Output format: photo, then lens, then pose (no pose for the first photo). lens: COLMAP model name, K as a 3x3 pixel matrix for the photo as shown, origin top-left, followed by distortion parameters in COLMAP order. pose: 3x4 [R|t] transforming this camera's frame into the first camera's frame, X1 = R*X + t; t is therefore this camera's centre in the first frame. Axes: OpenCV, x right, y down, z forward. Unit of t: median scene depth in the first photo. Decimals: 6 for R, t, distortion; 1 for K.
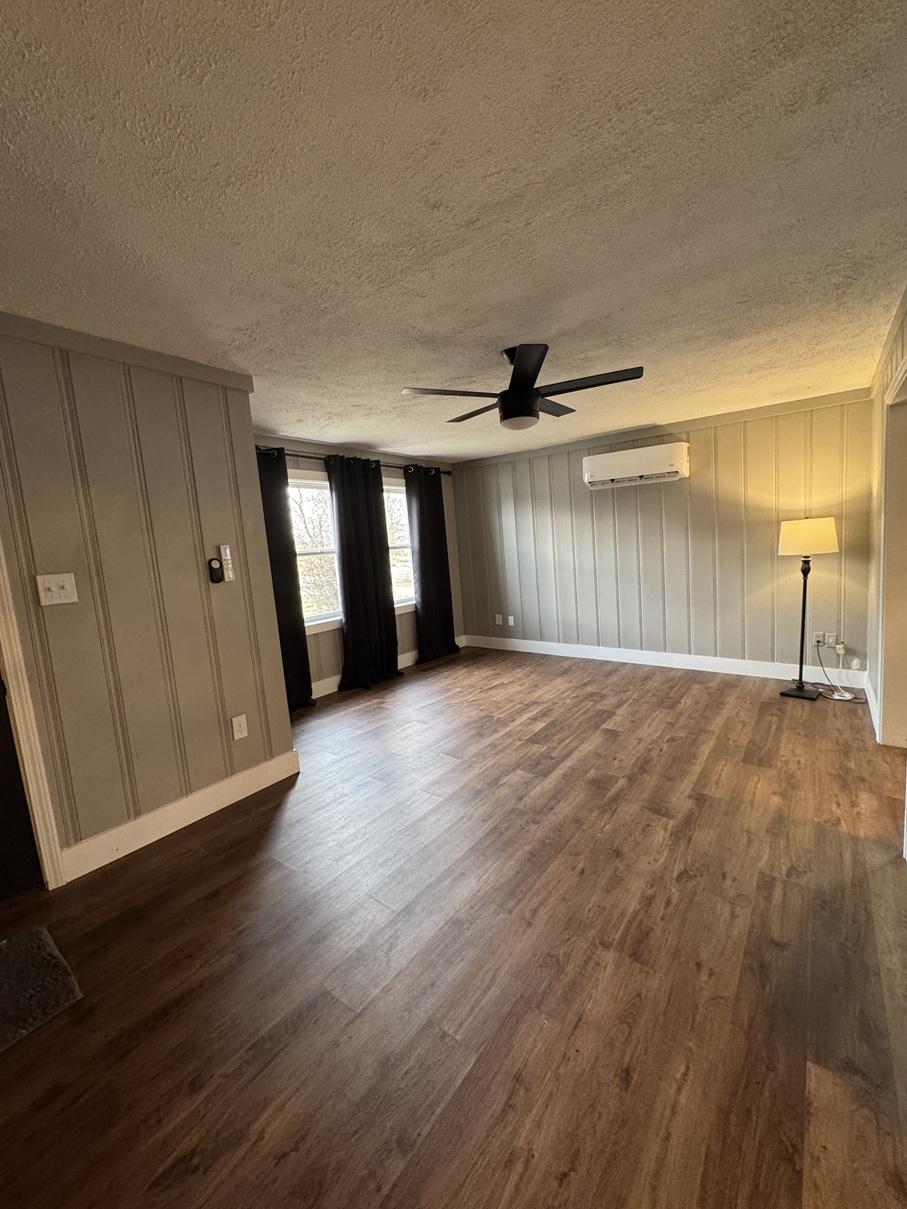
lens RADIAL K [[485.6, 0, 457.7], [0, 485.6, 599.3], [0, 0, 1]] dist [-0.002315, 0.000277]
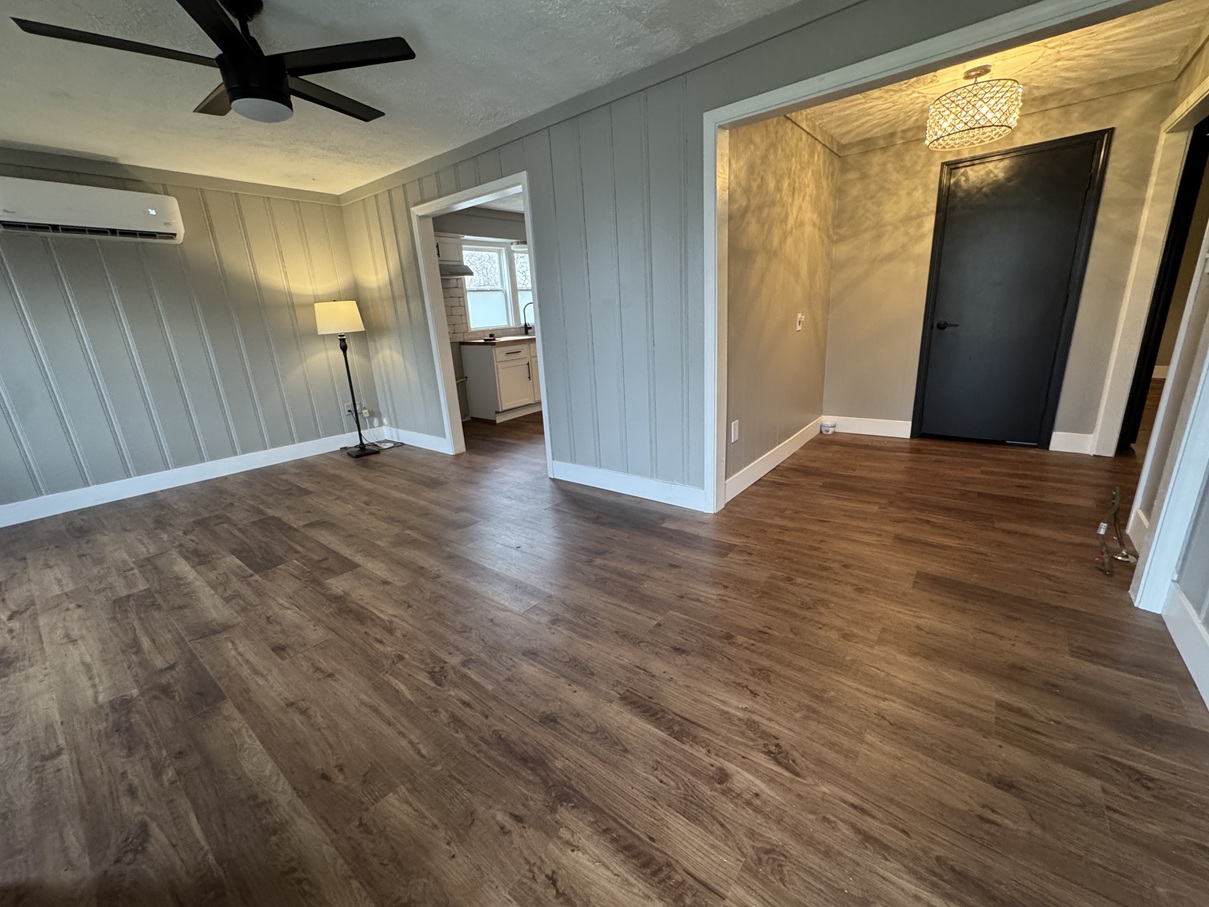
lens RADIAL K [[485.6, 0, 600.7], [0, 485.6, 451.1], [0, 0, 1]] dist [-0.002315, 0.000277]
pose [[0.030272, -0.214290, 0.976301, -0.615376], [0.167945, 0.963953, 0.206372, 0.058617], [-0.985331, 0.157718, 0.065170, 0.484504]]
